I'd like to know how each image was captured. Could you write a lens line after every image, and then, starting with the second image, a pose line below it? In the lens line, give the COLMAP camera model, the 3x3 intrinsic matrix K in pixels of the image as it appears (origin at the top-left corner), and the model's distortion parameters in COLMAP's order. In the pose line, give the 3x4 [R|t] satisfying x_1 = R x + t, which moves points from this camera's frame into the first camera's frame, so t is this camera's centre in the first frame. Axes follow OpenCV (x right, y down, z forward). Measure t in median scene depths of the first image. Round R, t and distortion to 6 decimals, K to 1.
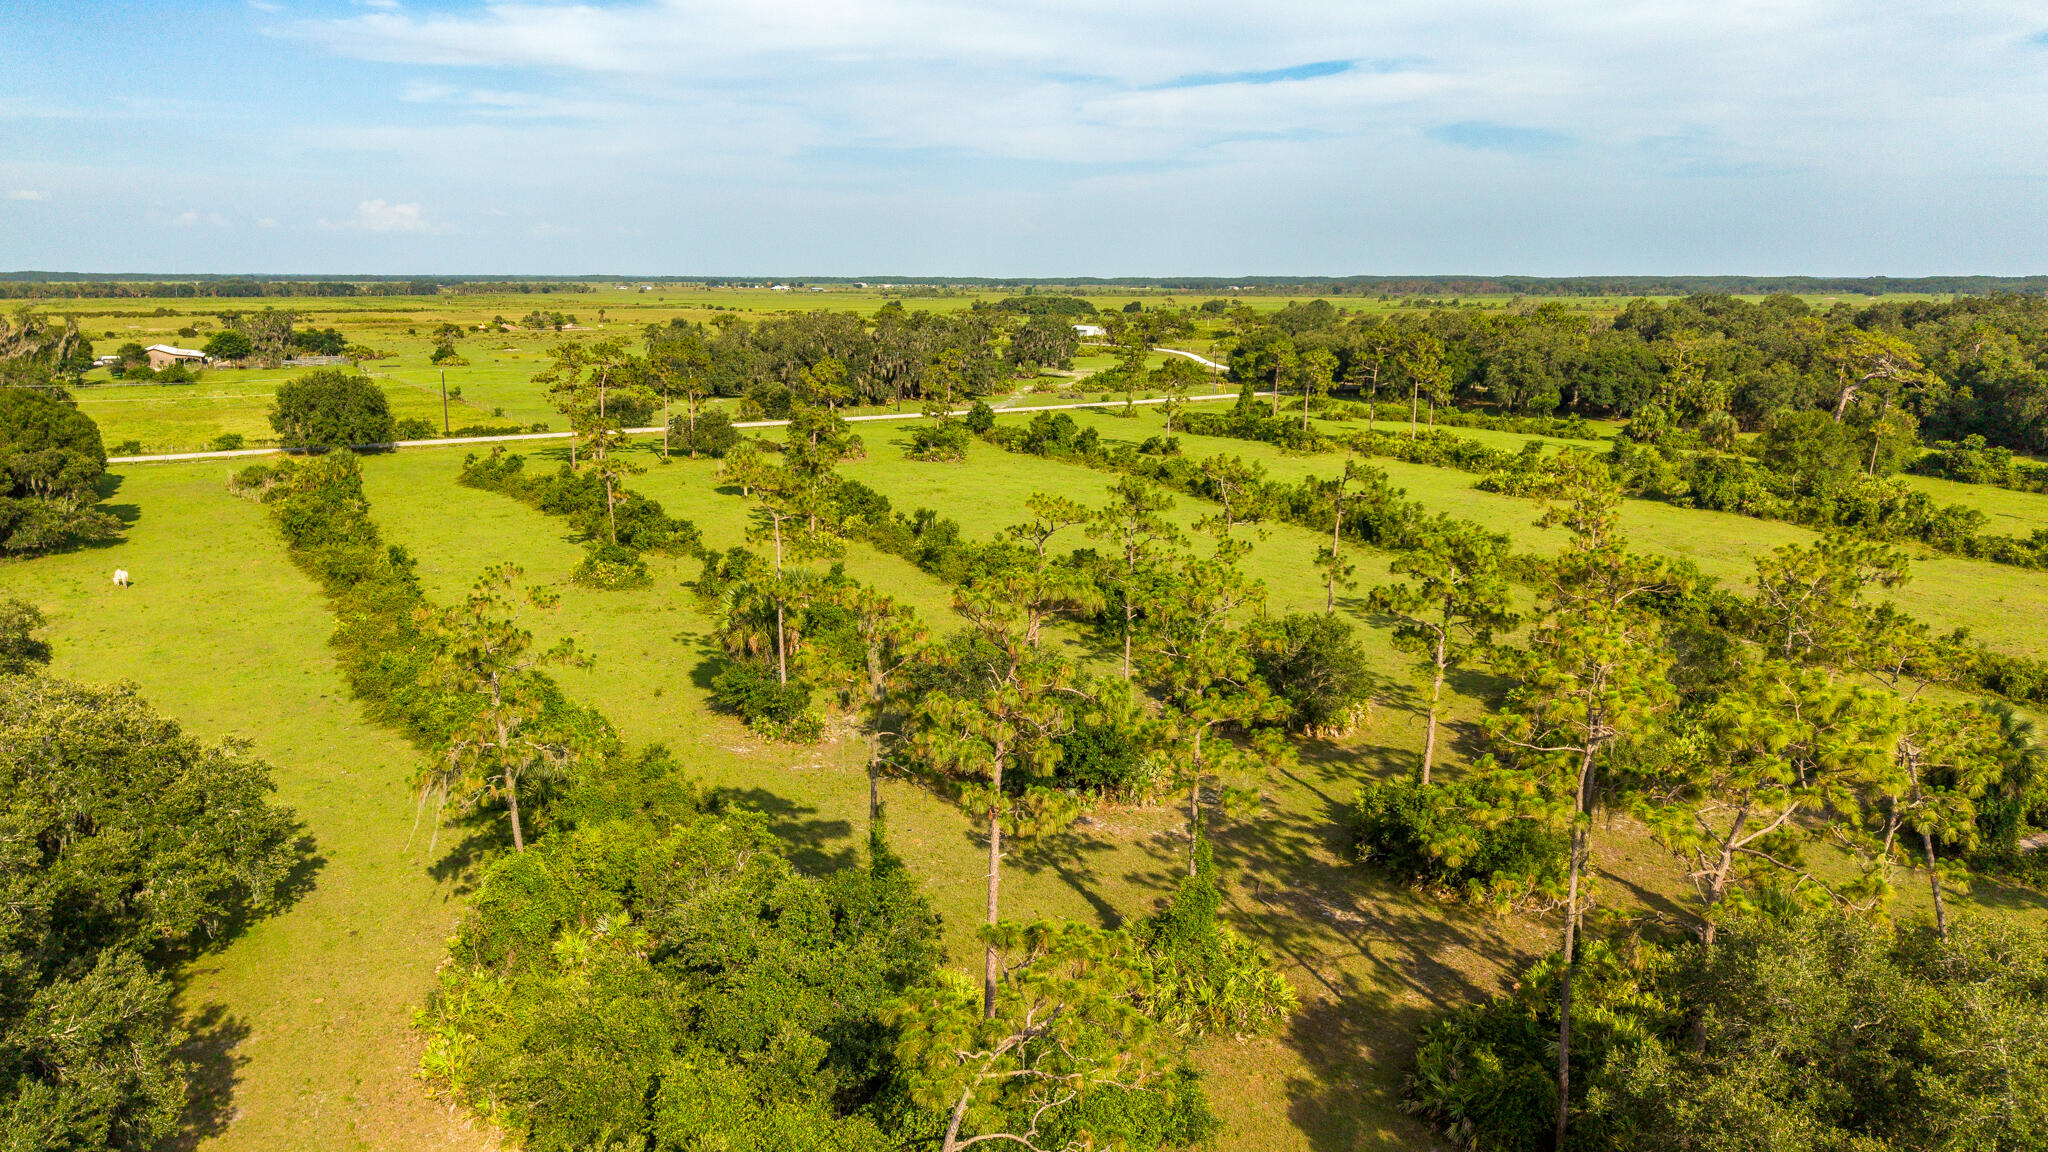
lens RADIAL K [[1369.3, 0, 1019.0], [0, 1369.3, 575.0], [0, 0, 1]] dist [0.037691, -0.039210]
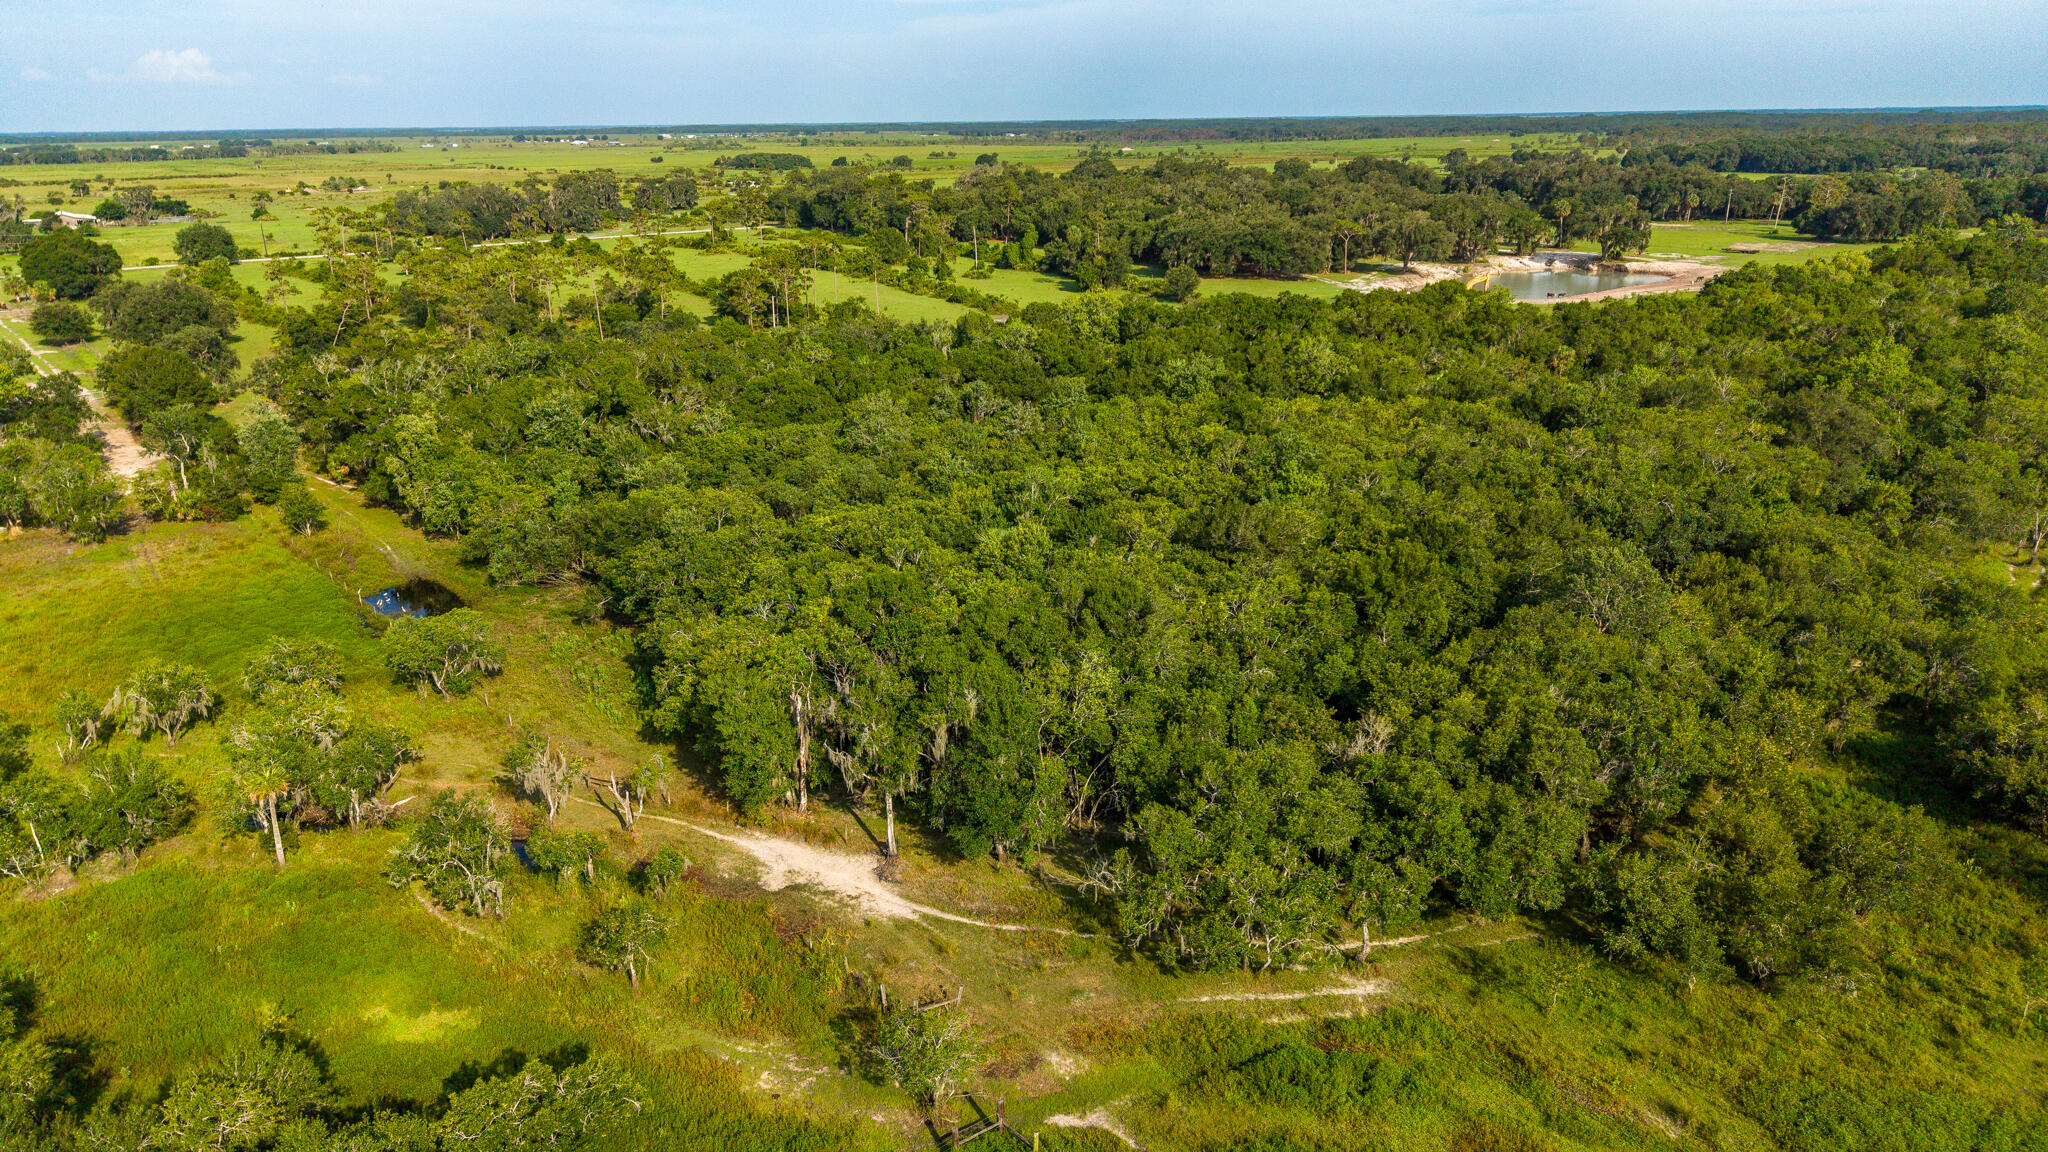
lens RADIAL K [[1369.3, 0, 1019.0], [0, 1369.3, 575.0], [0, 0, 1]] dist [0.037691, -0.039210]
pose [[0.994875, -0.046785, 0.089641, 0.149466], [0.036867, 0.993328, 0.109274, 0.057707], [-0.094155, -0.105410, 0.989961, -0.361453]]
